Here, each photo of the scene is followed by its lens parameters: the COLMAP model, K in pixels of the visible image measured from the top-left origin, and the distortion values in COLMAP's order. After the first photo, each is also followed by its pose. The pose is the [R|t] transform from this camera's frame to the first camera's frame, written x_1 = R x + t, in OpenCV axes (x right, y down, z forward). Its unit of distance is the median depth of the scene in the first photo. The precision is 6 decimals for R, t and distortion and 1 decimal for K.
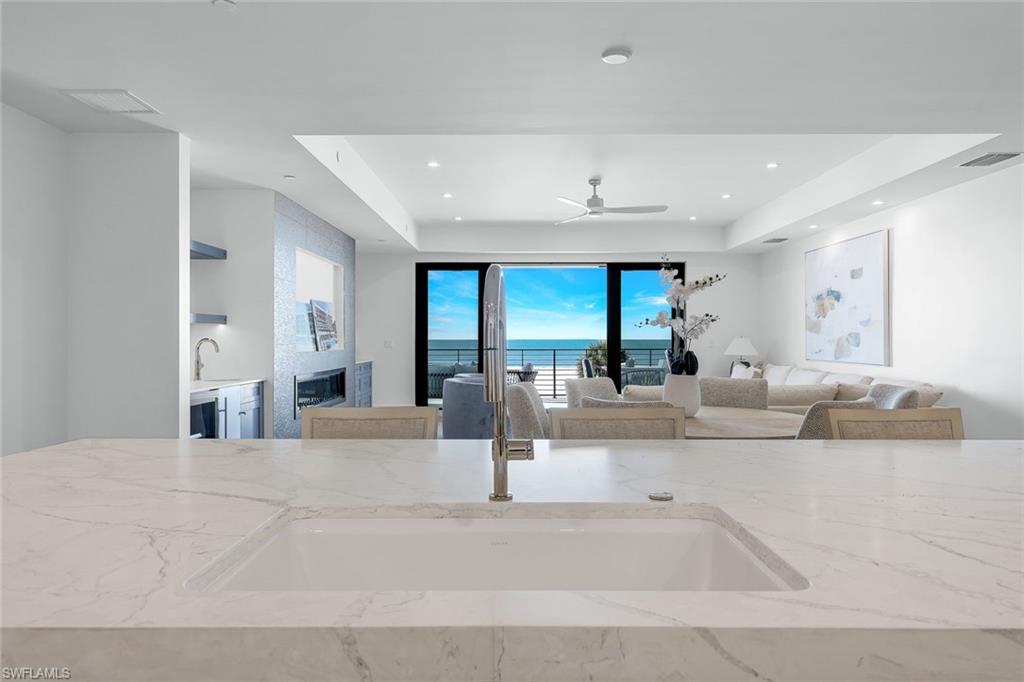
lens RADIAL K [[674.4, 0, 512.0], [0, 674.4, 341.0], [0, 0, 1]] dist [0.001819, 0.000907]
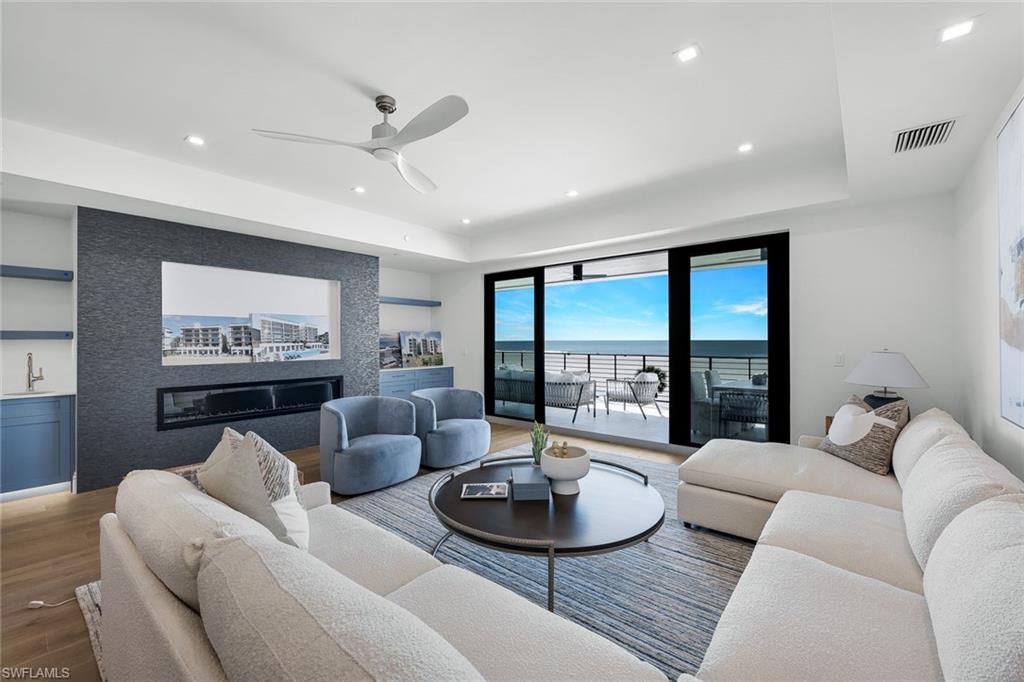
lens RADIAL K [[417.5, 0, 512.0], [0, 417.5, 341.0], [0, 0, 1]] dist [0.002148, 0.000166]
pose [[0.771341, -0.000248, -0.636422, 0.321576], [-0.000005, 1.000000, -0.000395, -0.013088], [0.636422, 0.000308, 0.771341, 0.553373]]
